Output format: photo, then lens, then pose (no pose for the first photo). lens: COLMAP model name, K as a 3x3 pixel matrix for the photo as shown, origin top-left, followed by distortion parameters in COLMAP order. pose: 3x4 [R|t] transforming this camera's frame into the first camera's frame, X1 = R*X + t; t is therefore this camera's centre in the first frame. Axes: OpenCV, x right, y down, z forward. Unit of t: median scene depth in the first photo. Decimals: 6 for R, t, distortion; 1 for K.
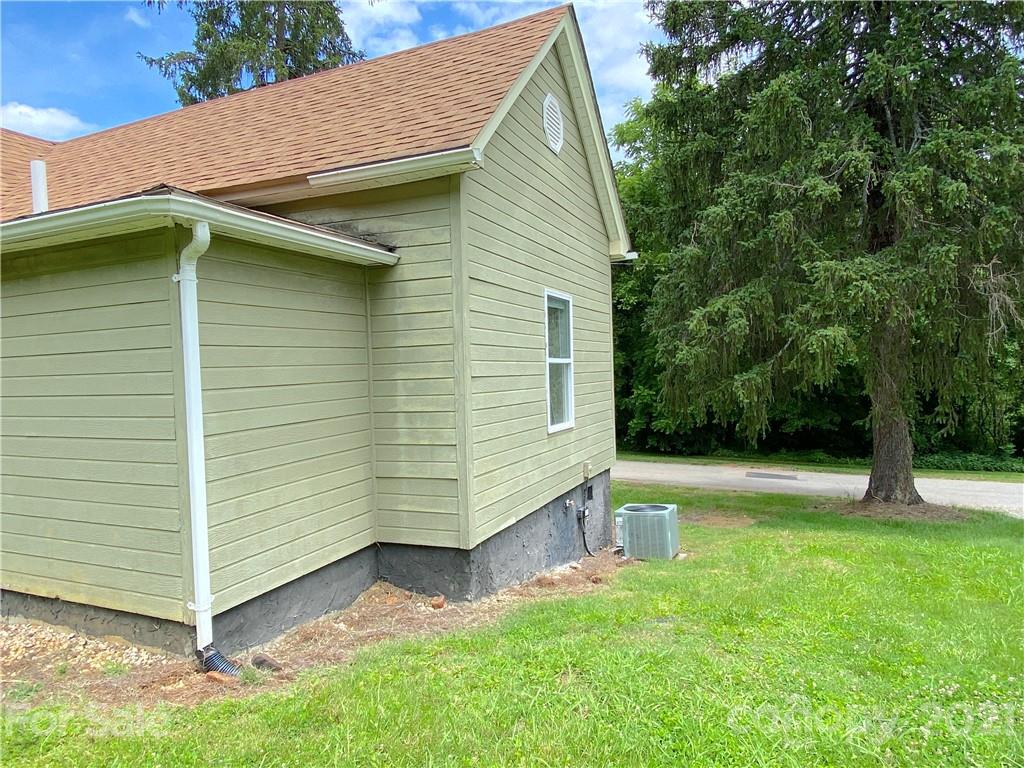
lens RADIAL K [[650.4, 0, 508.9], [0, 650.4, 385.6], [0, 0, 1]] dist [0.045609, -0.003982]
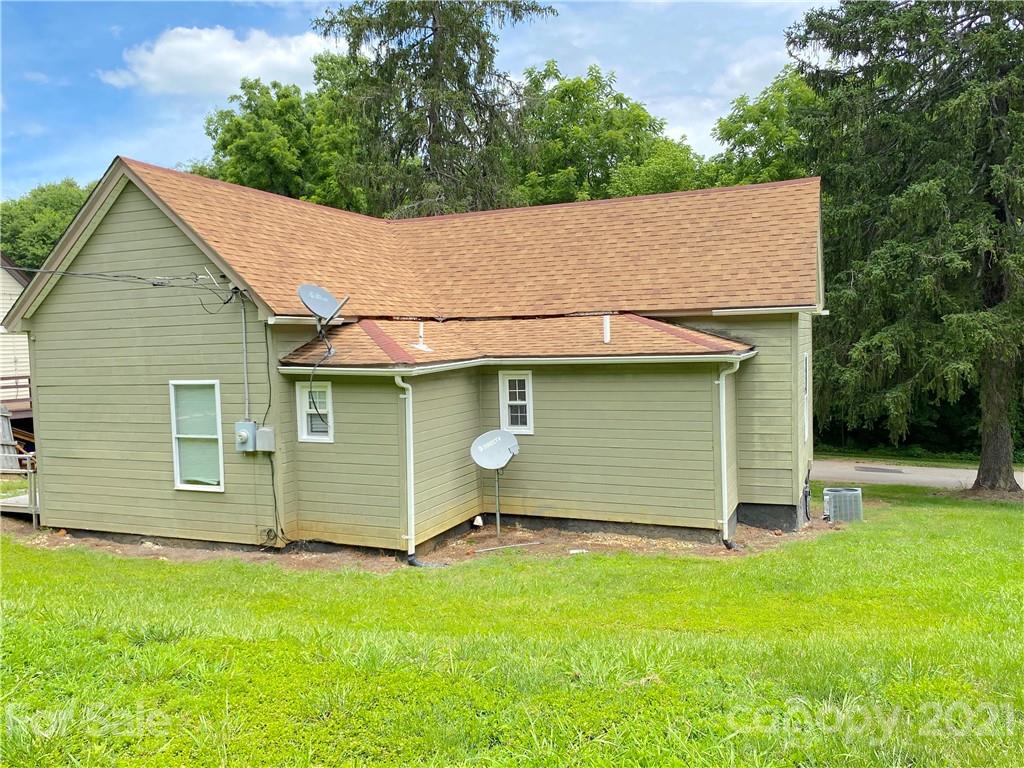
lens RADIAL K [[824.0, 0, 511.1], [0, 824.0, 386.8], [0, 0, 1]] dist [0.014003, 0.007405]
pose [[0.999823, 0.003376, 0.018532, -0.455628], [-0.004022, 0.999382, 0.034931, -0.086735], [-0.018403, -0.035000, 0.999218, -0.675378]]
